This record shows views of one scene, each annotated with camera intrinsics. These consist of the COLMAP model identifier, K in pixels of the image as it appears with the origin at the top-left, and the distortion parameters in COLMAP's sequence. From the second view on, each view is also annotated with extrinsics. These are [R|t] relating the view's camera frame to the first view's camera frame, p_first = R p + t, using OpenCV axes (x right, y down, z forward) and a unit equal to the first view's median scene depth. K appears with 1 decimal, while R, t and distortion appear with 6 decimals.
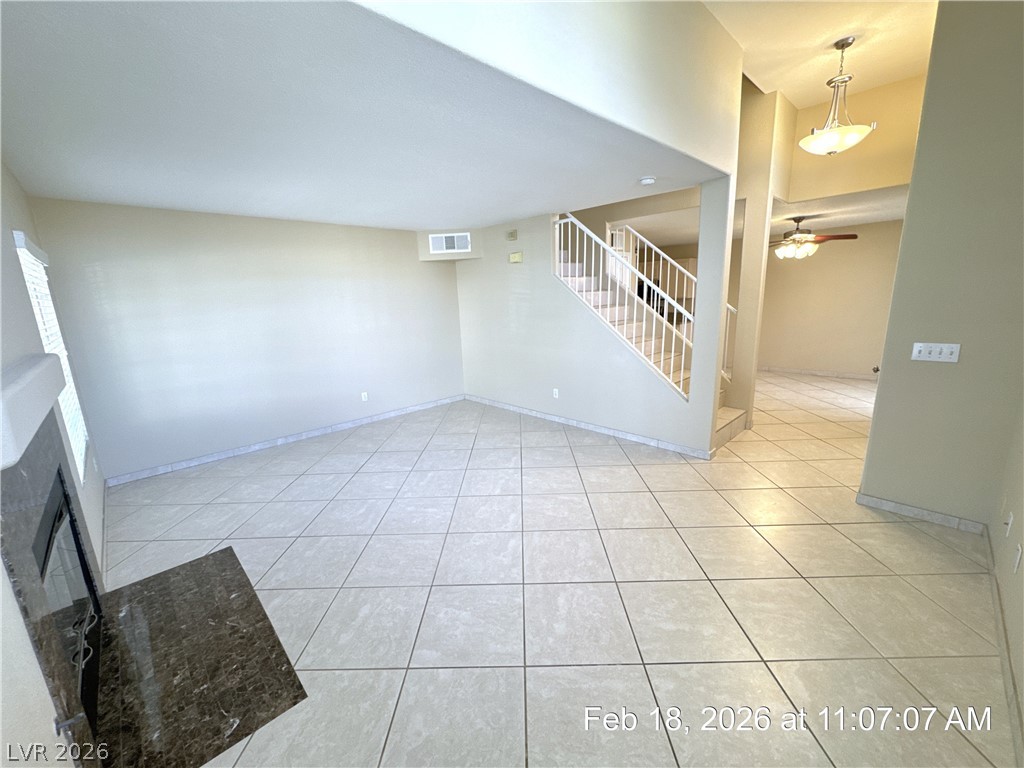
lens RADIAL K [[406.5, 0, 512.0], [0, 406.5, 384.0], [0, 0, 1]] dist [-0.002423, 0.000094]
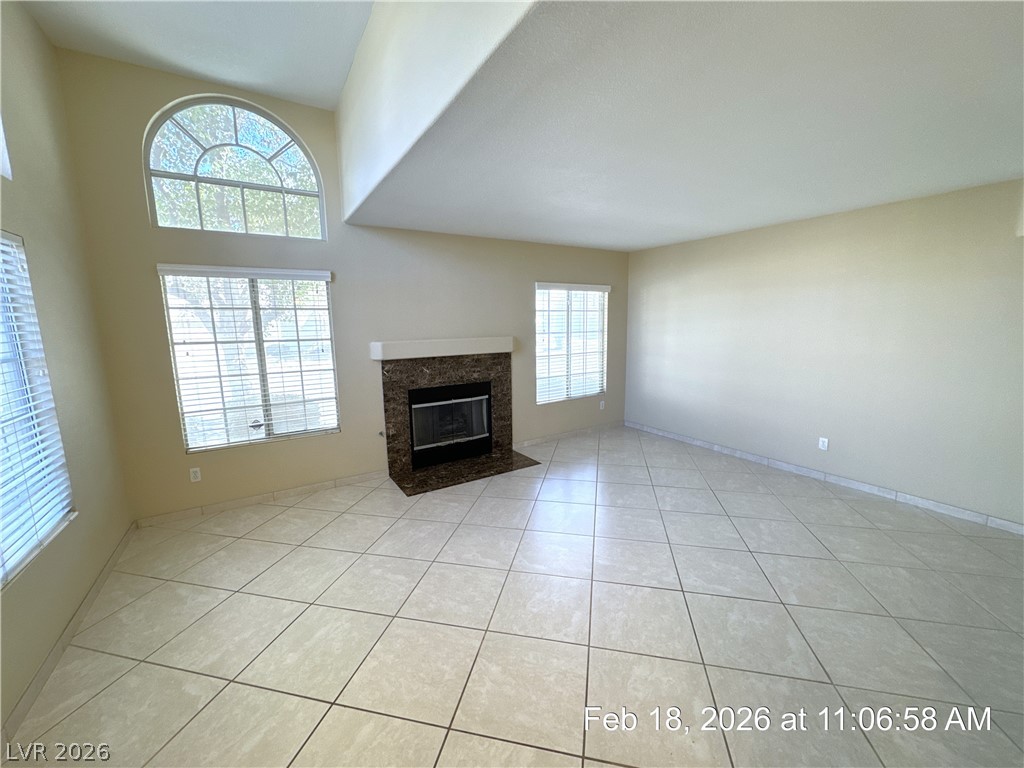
lens RADIAL K [[406.5, 0, 512.0], [0, 406.5, 384.0], [0, 0, 1]] dist [-0.002423, 0.000094]
pose [[-0.204740, 0.189216, -0.960354, 0.867379], [-0.187139, 0.955472, 0.228150, -0.265553], [0.960760, 0.226431, -0.160214, 1.102792]]
